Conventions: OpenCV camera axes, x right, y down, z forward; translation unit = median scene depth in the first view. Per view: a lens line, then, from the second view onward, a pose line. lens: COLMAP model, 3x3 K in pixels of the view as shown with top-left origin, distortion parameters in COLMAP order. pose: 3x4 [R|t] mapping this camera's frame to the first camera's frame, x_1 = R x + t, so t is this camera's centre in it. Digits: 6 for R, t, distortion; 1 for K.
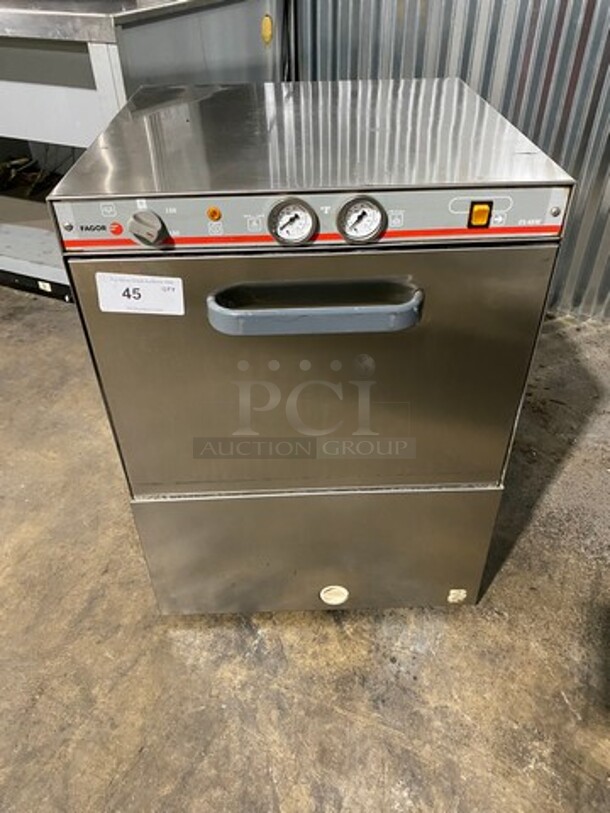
lens RADIAL K [[616.9, 0, 304.2], [0, 616.9, 409.6], [0, 0, 1]] dist [-0.000181, -0.002571]
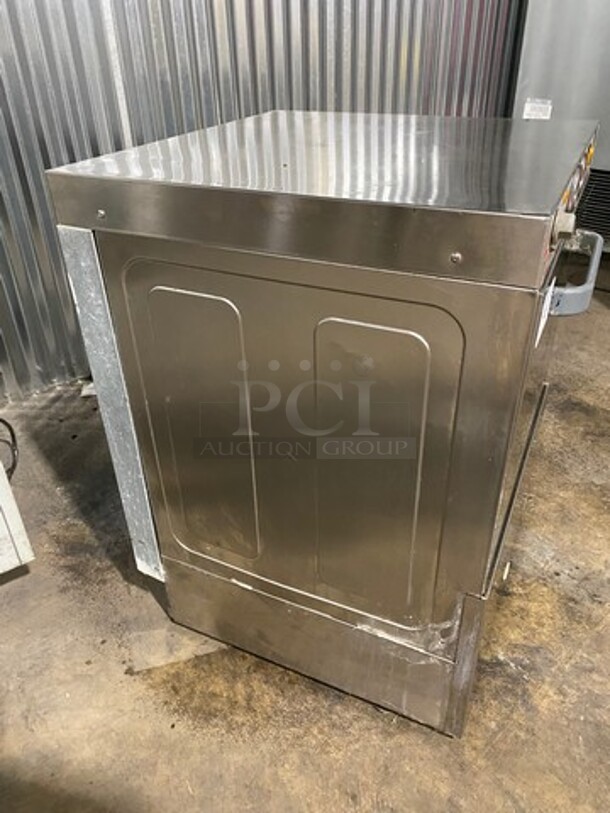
lens RADIAL K [[616.9, 0, 304.2], [0, 616.9, 403.1], [0, 0, 1]] dist [-0.000181, -0.002571]
pose [[0.454825, -0.459981, 0.762596, -0.768454], [0.569677, 0.808455, 0.147878, -0.268996], [-0.684545, 0.367175, 0.629746, 0.490387]]
